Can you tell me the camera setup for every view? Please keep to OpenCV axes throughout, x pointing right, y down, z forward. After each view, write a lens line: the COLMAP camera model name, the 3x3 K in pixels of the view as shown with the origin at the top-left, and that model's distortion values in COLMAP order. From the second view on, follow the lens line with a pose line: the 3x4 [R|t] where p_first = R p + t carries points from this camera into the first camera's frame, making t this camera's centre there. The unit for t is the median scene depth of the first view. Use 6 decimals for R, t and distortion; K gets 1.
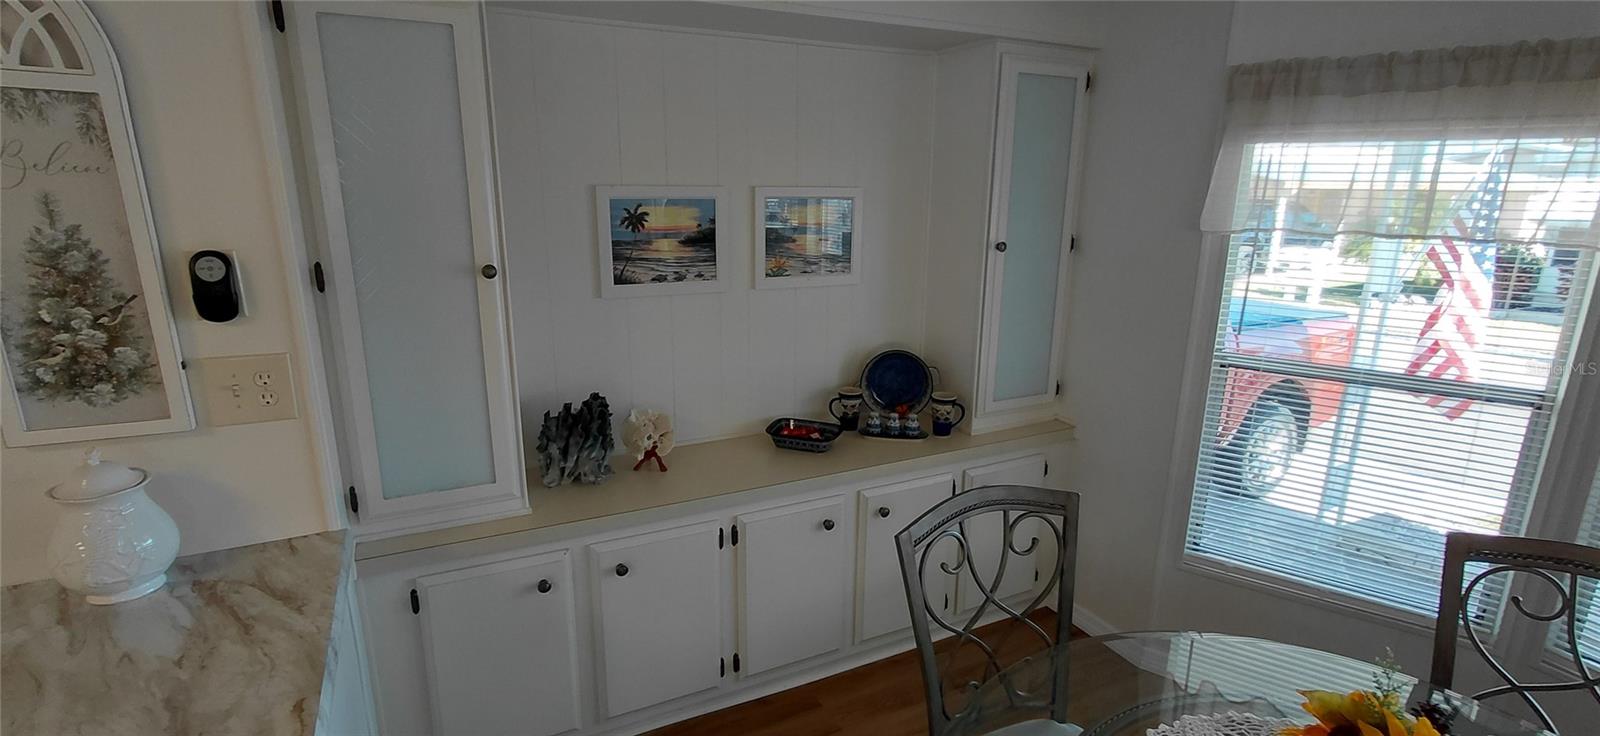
lens RADIAL K [[750.5, 0, 798.4], [0, 750.5, 383.2], [0, 0, 1]] dist [-0.002057, 0.006993]
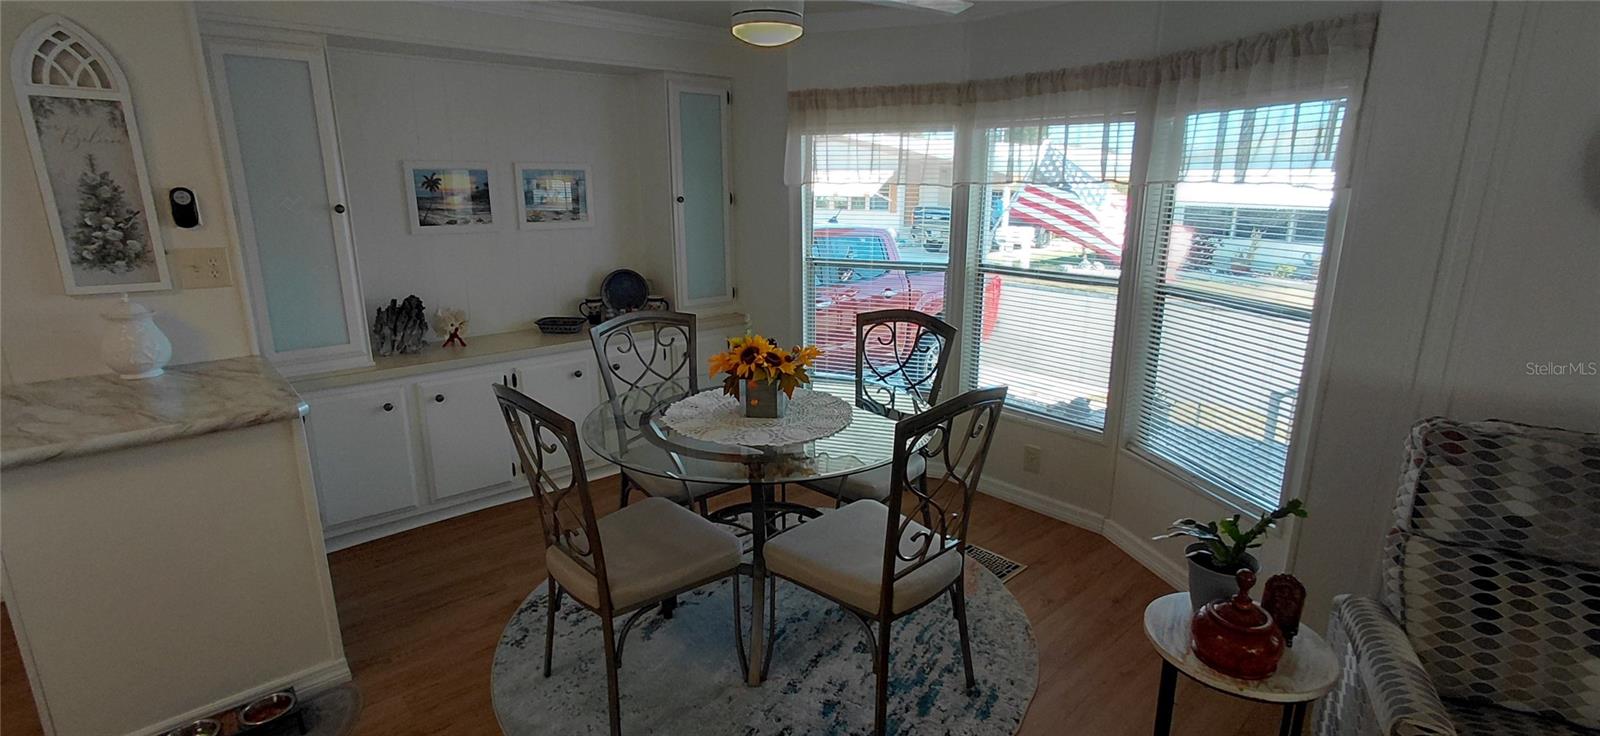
lens RADIAL K [[743.4, 0, 798.0], [0, 743.4, 372.7], [0, 0, 1]] dist [-0.003480, 0.009276]
pose [[0.968721, -0.072932, 0.237193, 0.164589], [0.075768, 0.997121, -0.002850, 0.316013], [-0.236303, 0.020732, 0.971458, -0.890721]]
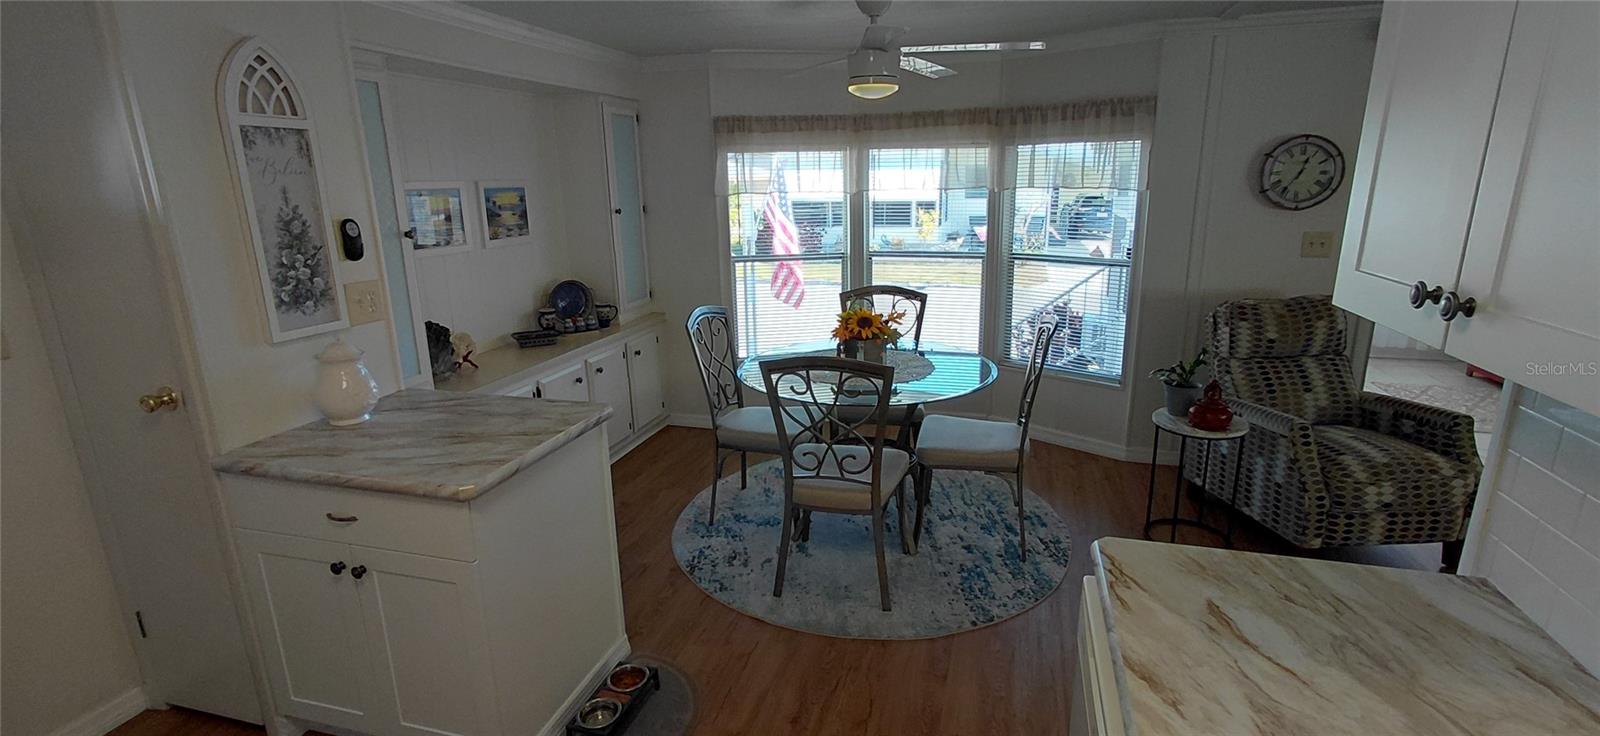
lens RADIAL K [[736.6, 0, 796.8], [0, 736.6, 375.3], [0, 0, 1]] dist [-0.001319, -0.000218]
pose [[0.686396, -0.212317, 0.695545, -1.079582], [0.217251, 0.972623, 0.082503, 0.208318], [-0.694019, 0.094479, 0.713730, -0.716576]]
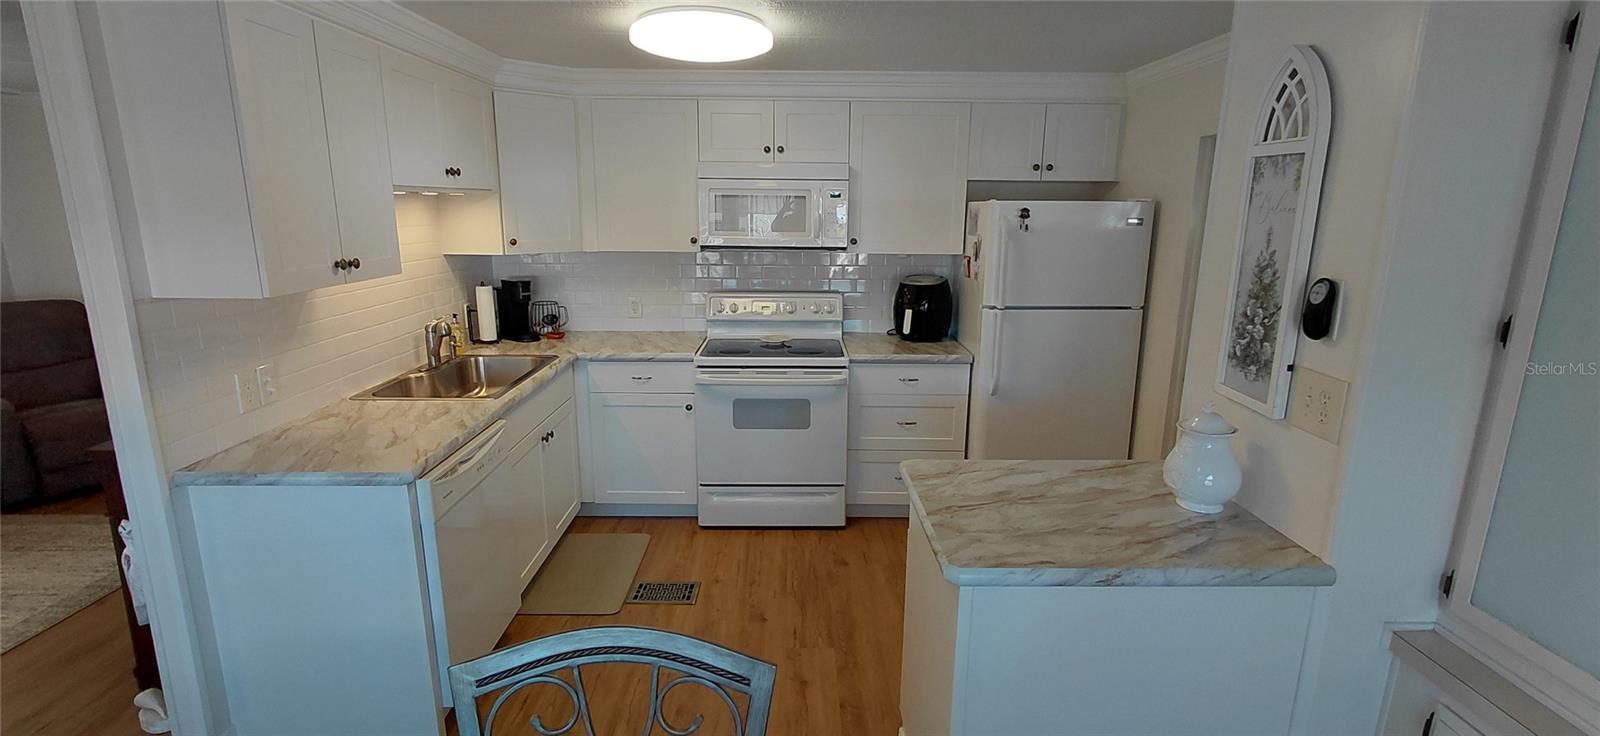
lens RADIAL K [[736.6, 0, 796.8], [0, 736.6, 375.3], [0, 0, 1]] dist [-0.001319, -0.000218]
pose [[-0.447424, 0.184390, -0.875107, 0.485538], [-0.252800, 0.912531, 0.321527, -0.161295], [0.857849, 0.365086, -0.361674, 0.623238]]
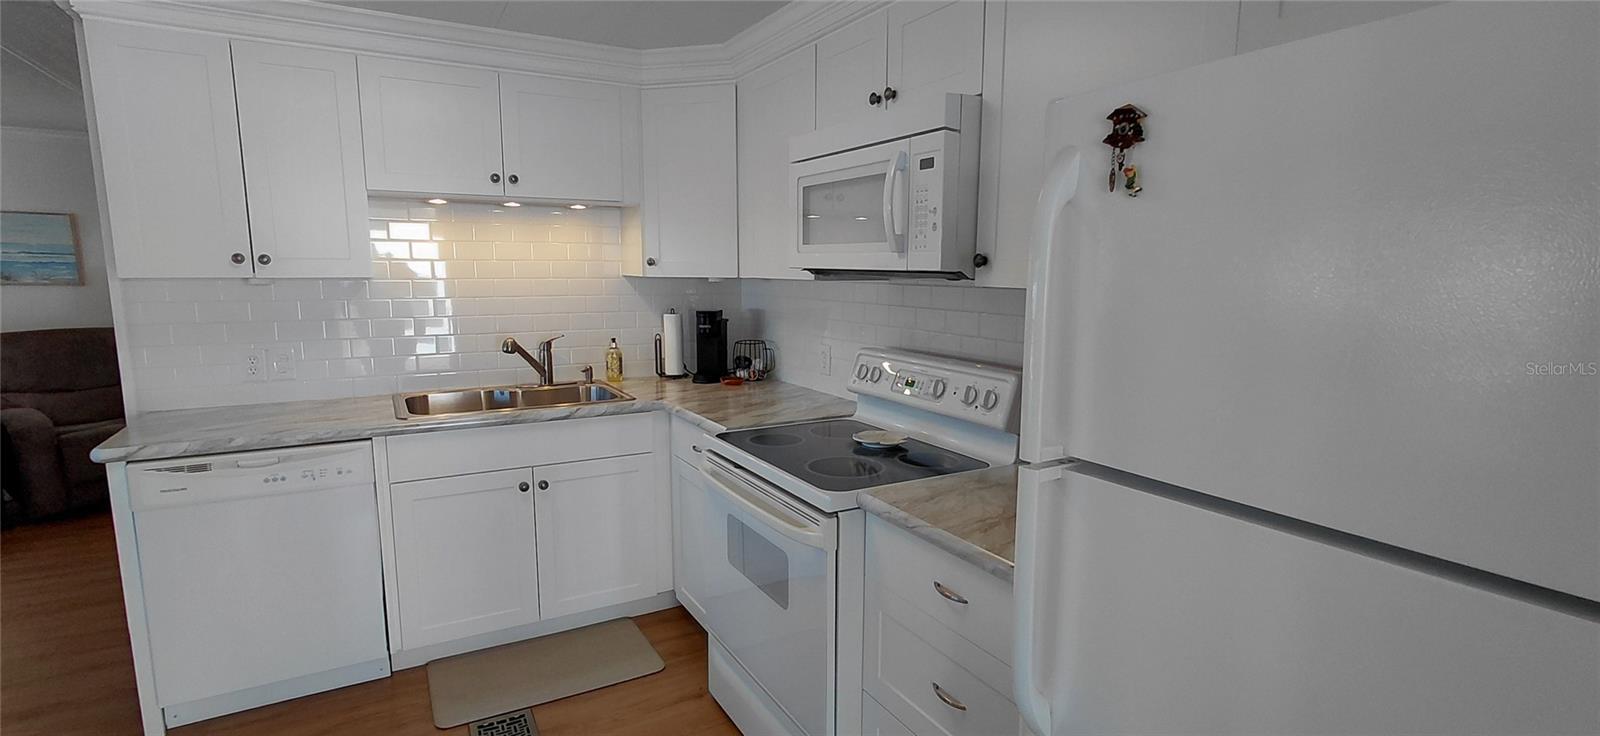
lens RADIAL K [[735.0, 0, 790.8], [0, 735.0, 376.4], [0, 0, 1]] dist [-0.003804, -0.000706]
pose [[-0.998381, -0.010439, -0.055922, -1.378494], [-0.032493, 0.911533, 0.409942, -0.120445], [0.046696, 0.411095, -0.910396, 0.809804]]
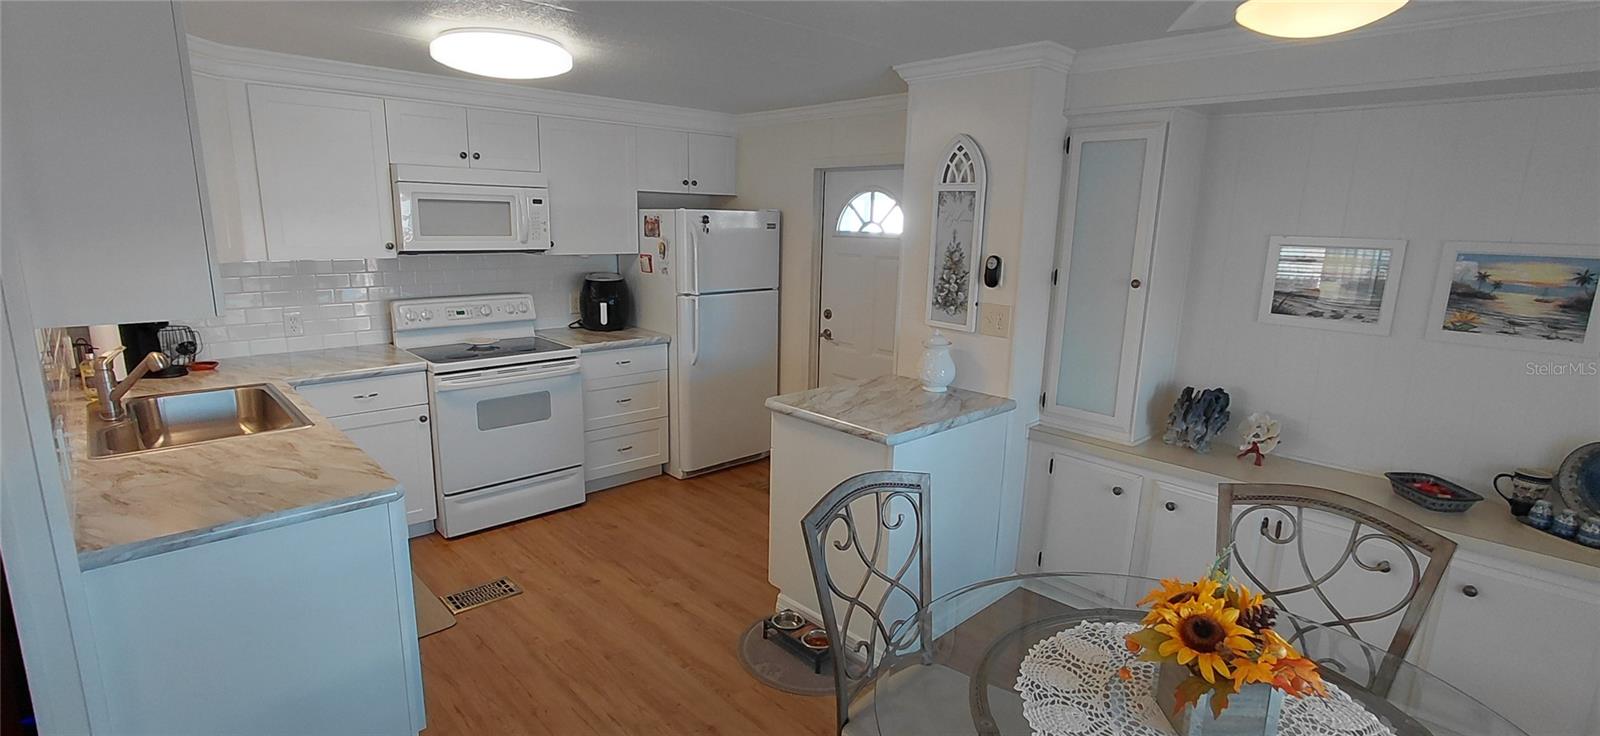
lens RADIAL K [[735.0, 0, 790.8], [0, 735.0, 376.4], [0, 0, 1]] dist [-0.003804, -0.000706]
pose [[0.273383, 0.196304, -0.941662, 0.988631], [-0.274239, 0.954232, 0.119307, 0.062065], [0.921984, 0.225624, 0.314705, -0.152217]]
